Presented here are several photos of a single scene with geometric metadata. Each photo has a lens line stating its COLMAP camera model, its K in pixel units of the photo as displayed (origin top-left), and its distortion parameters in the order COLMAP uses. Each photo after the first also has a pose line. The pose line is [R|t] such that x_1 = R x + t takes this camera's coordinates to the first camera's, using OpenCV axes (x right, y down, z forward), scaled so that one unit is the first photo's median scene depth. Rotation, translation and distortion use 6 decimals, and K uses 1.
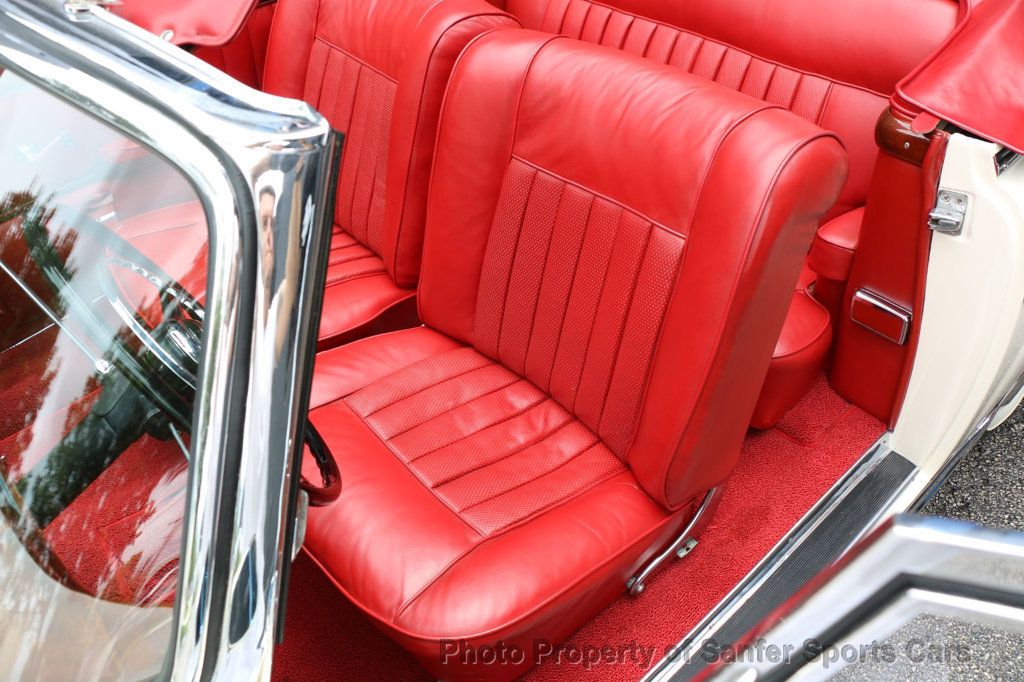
lens RADIAL K [[817.2, 0, 512.0], [0, 817.2, 341.0], [0, 0, 1]] dist [-0.195772, 0.151830]
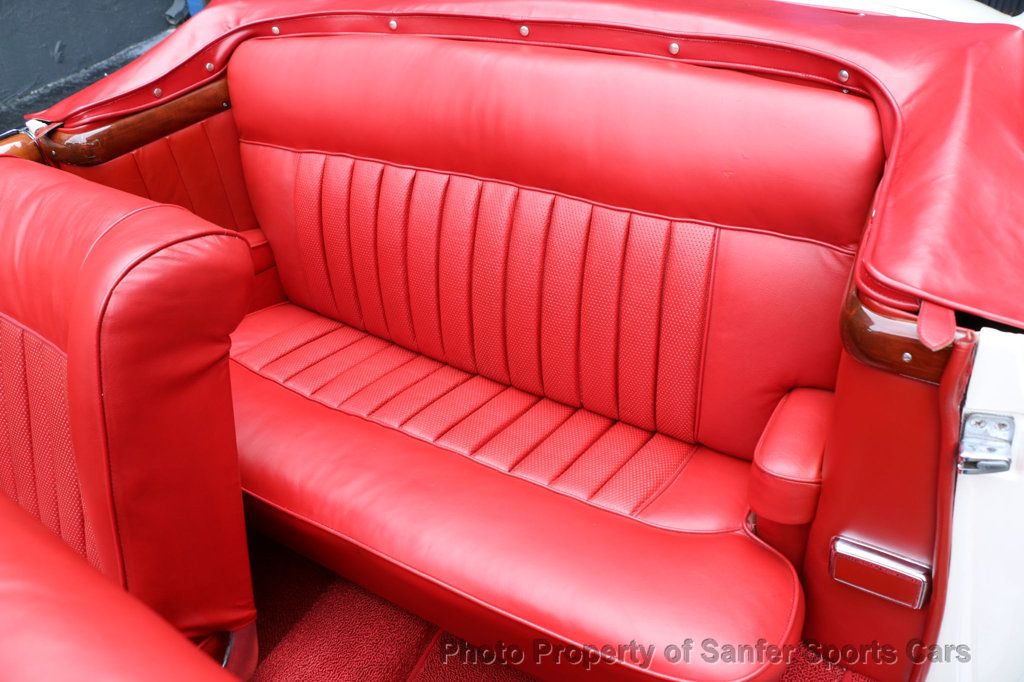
lens RADIAL K [[817.2, 0, 512.0], [0, 817.2, 341.0], [0, 0, 1]] dist [-0.195772, 0.151830]
pose [[0.956492, -0.209161, 0.203408, 0.076716], [0.229443, 0.969896, -0.081593, -0.243190], [-0.180218, 0.124714, 0.975688, 0.390075]]
